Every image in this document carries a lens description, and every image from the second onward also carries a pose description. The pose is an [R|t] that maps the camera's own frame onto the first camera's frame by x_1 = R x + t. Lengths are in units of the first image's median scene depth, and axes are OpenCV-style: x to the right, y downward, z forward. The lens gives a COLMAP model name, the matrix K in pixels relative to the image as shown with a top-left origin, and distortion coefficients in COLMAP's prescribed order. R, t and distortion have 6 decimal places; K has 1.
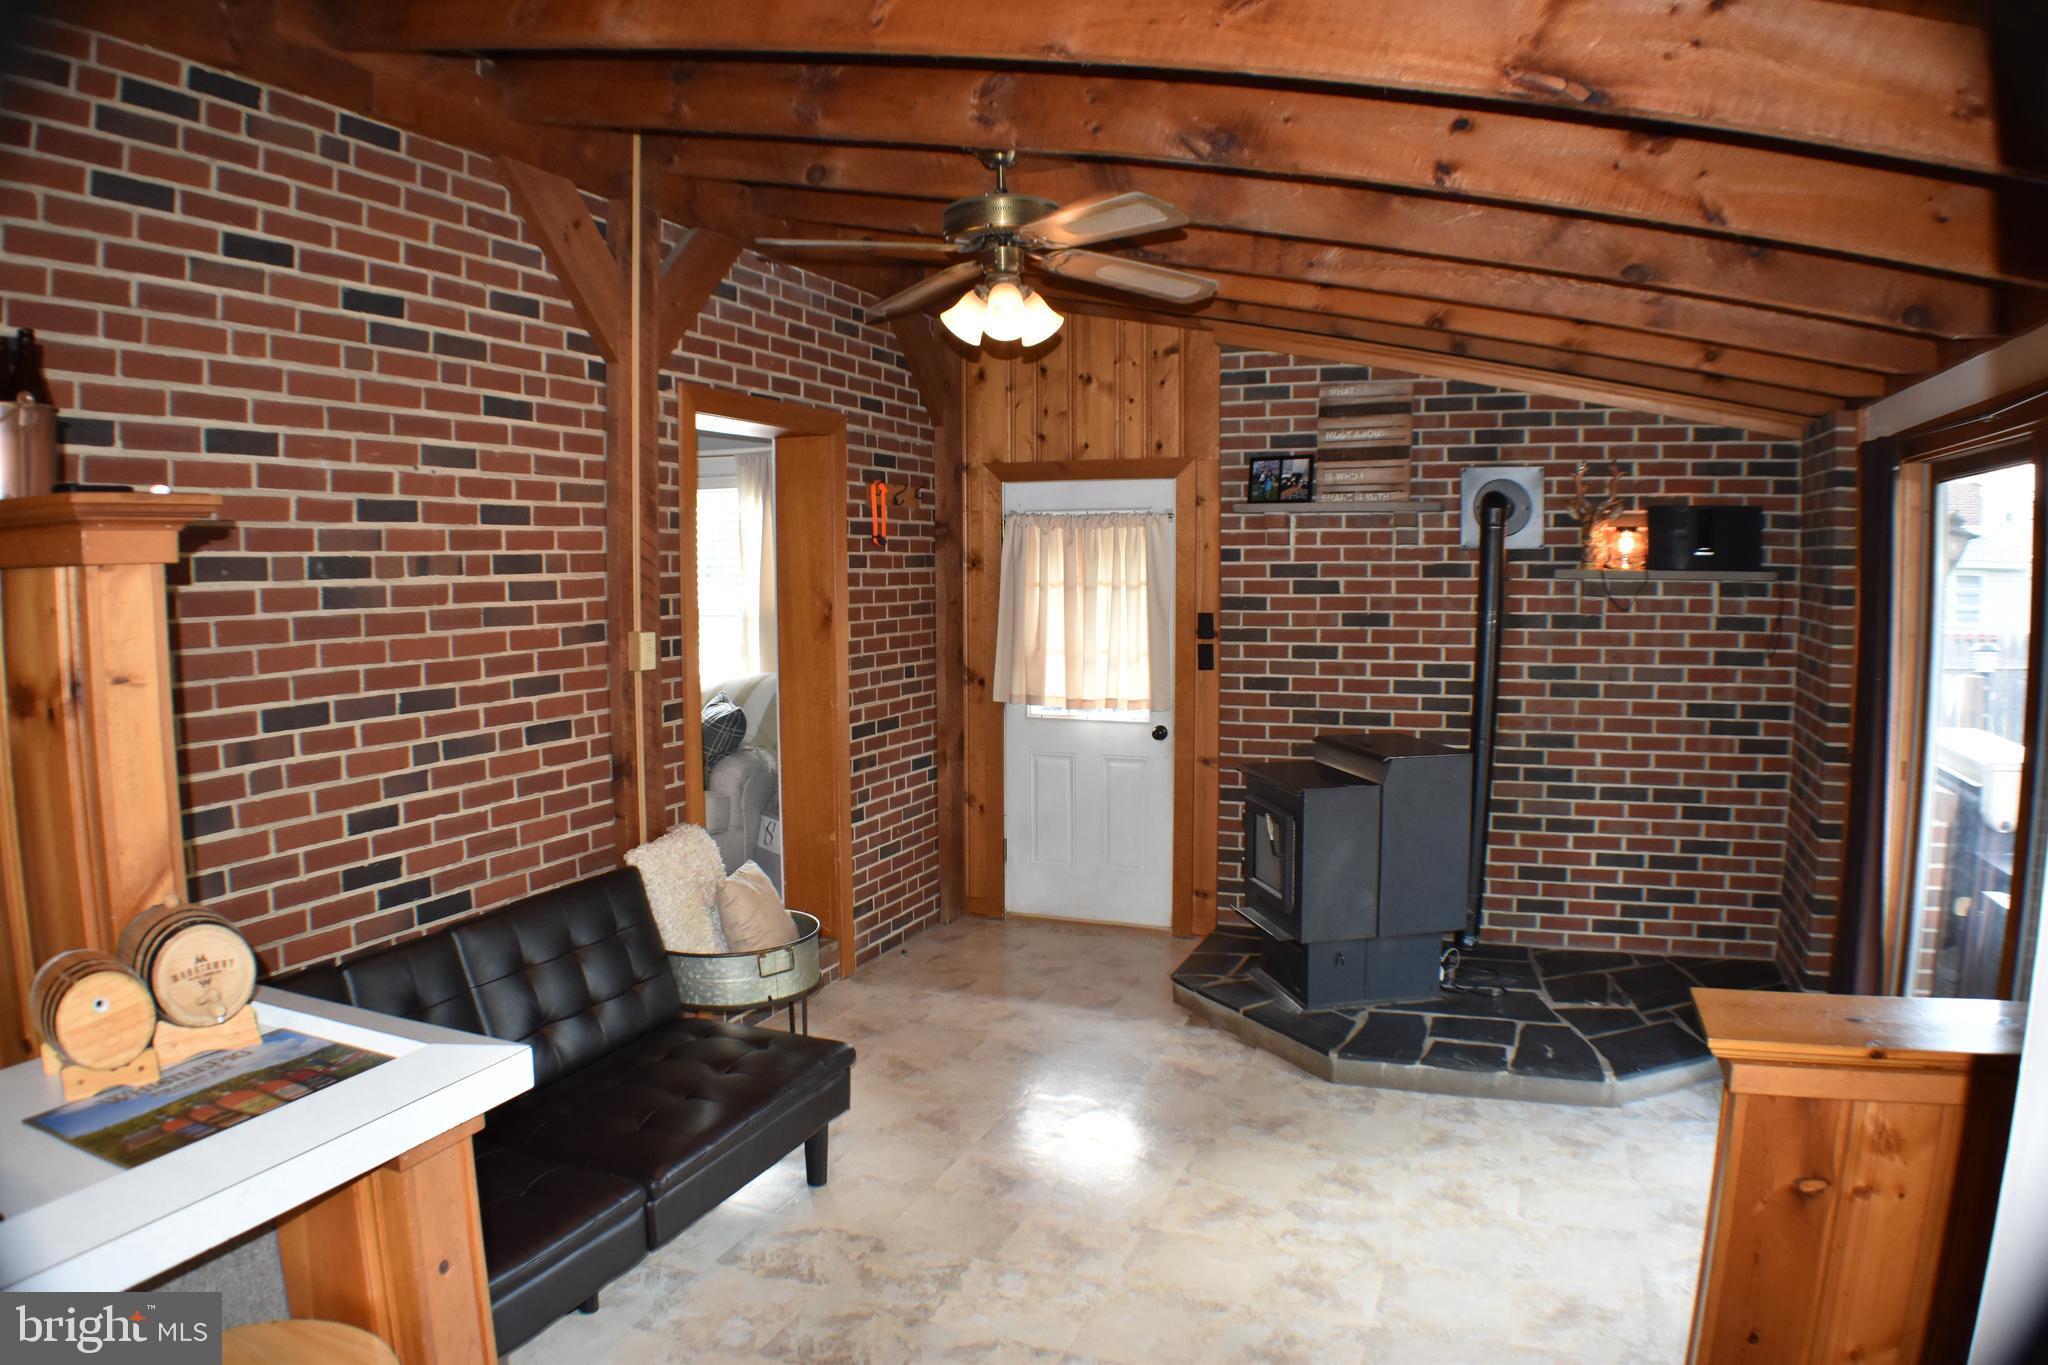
lens RADIAL K [[1349.6, 0, 1024.0], [0, 1349.6, 682.5], [0, 0, 1]] dist [-0.169712, 0.003099]
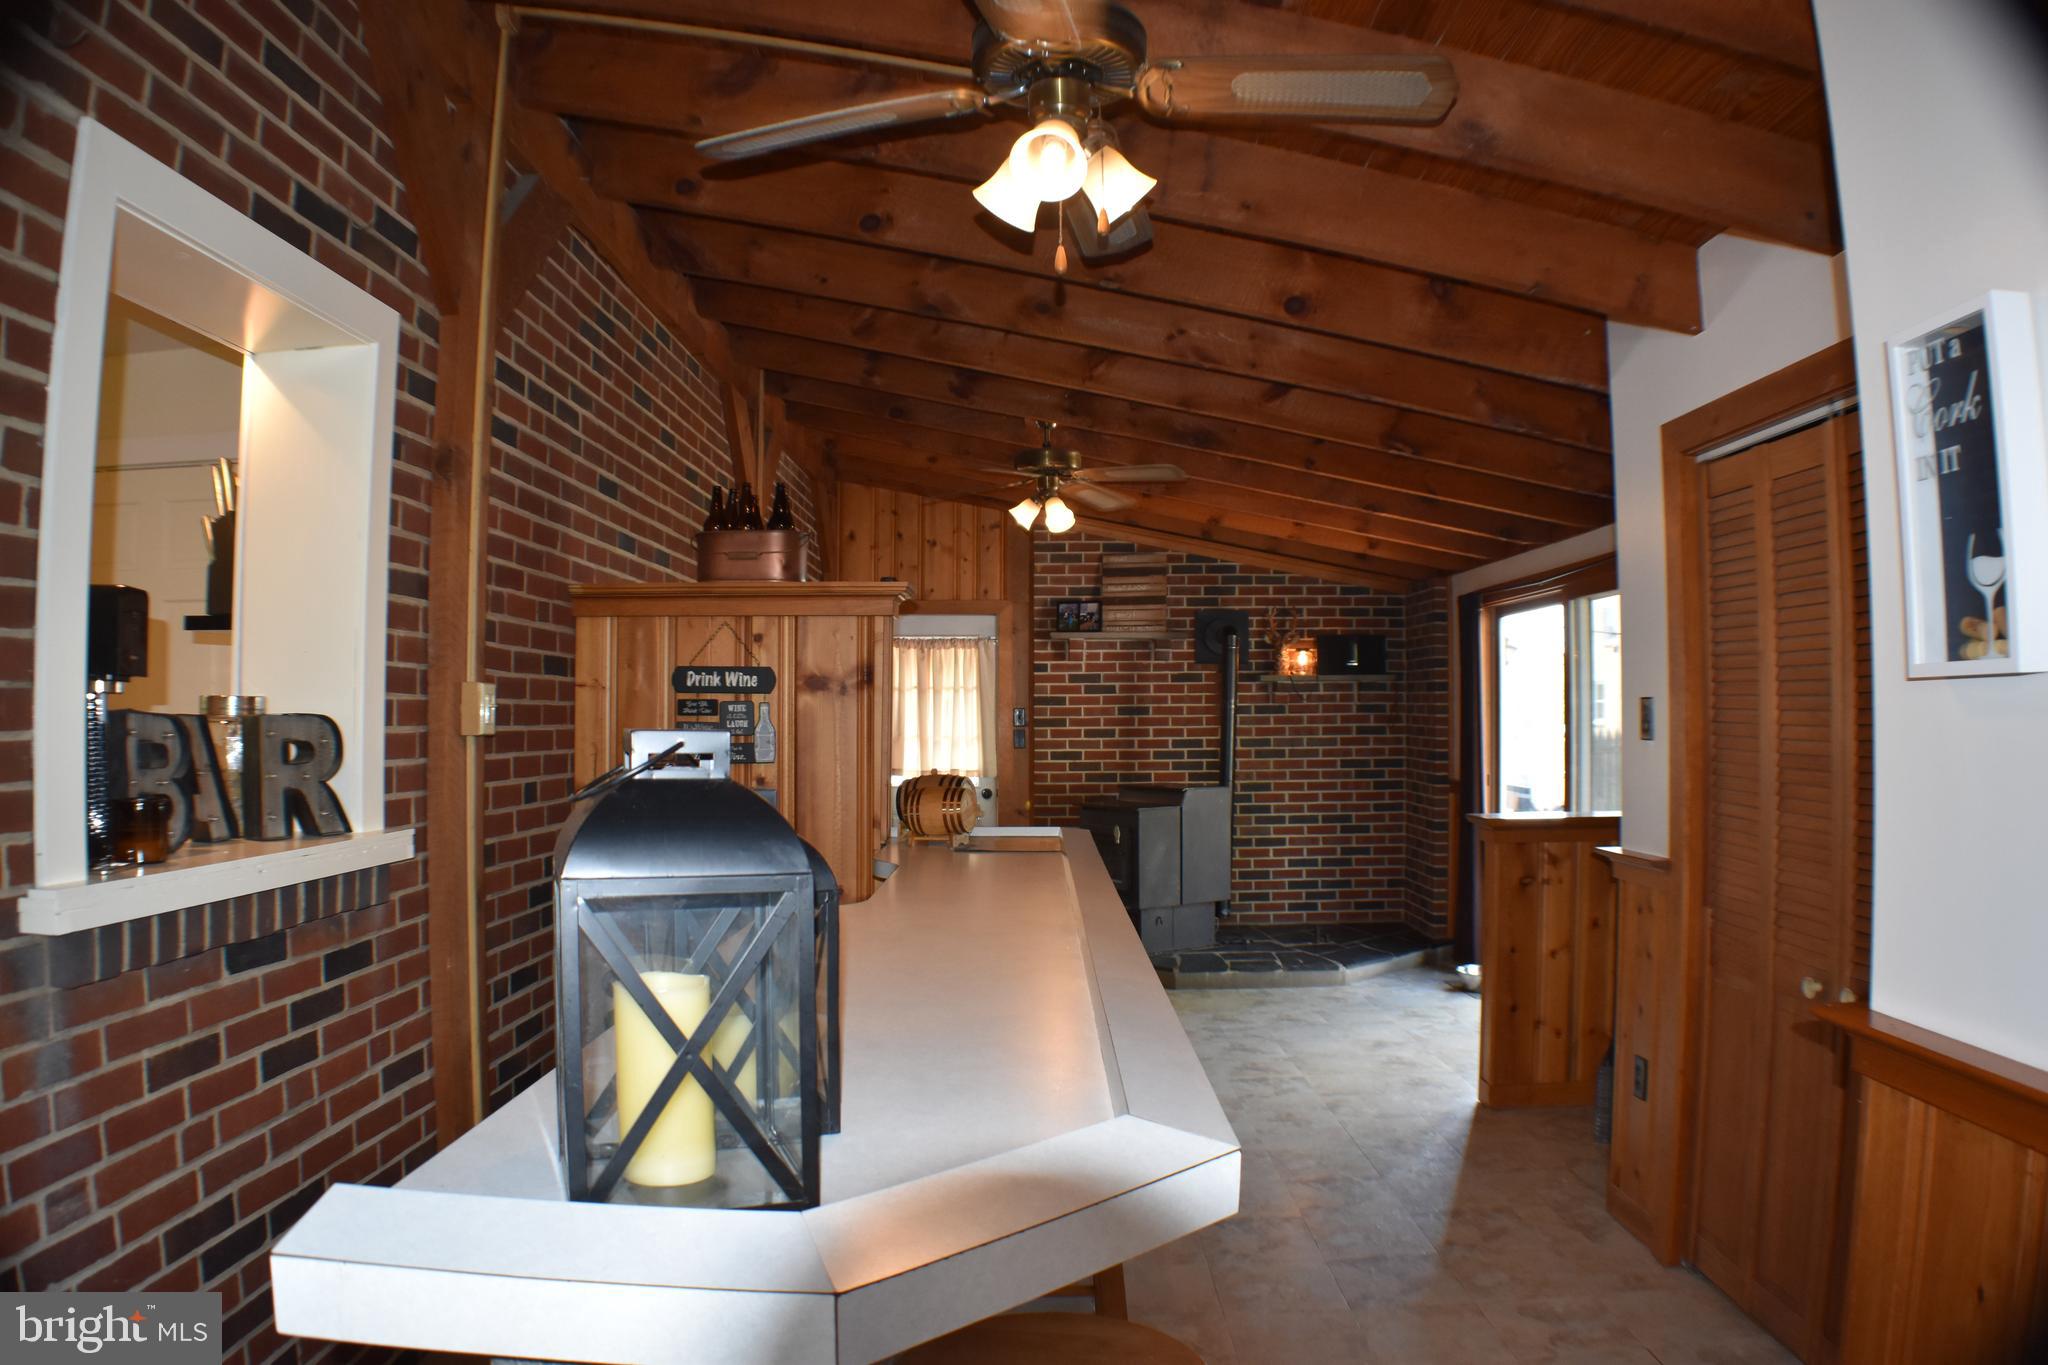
lens RADIAL K [[1349.6, 0, 1024.0], [0, 1349.6, 682.5], [0, 0, 1]] dist [-0.169712, 0.003099]
pose [[0.937229, 0.010664, 0.348551, -0.409496], [0.027262, 0.994232, -0.103725, 0.079274], [-0.347647, 0.106716, 0.931533, -0.390374]]
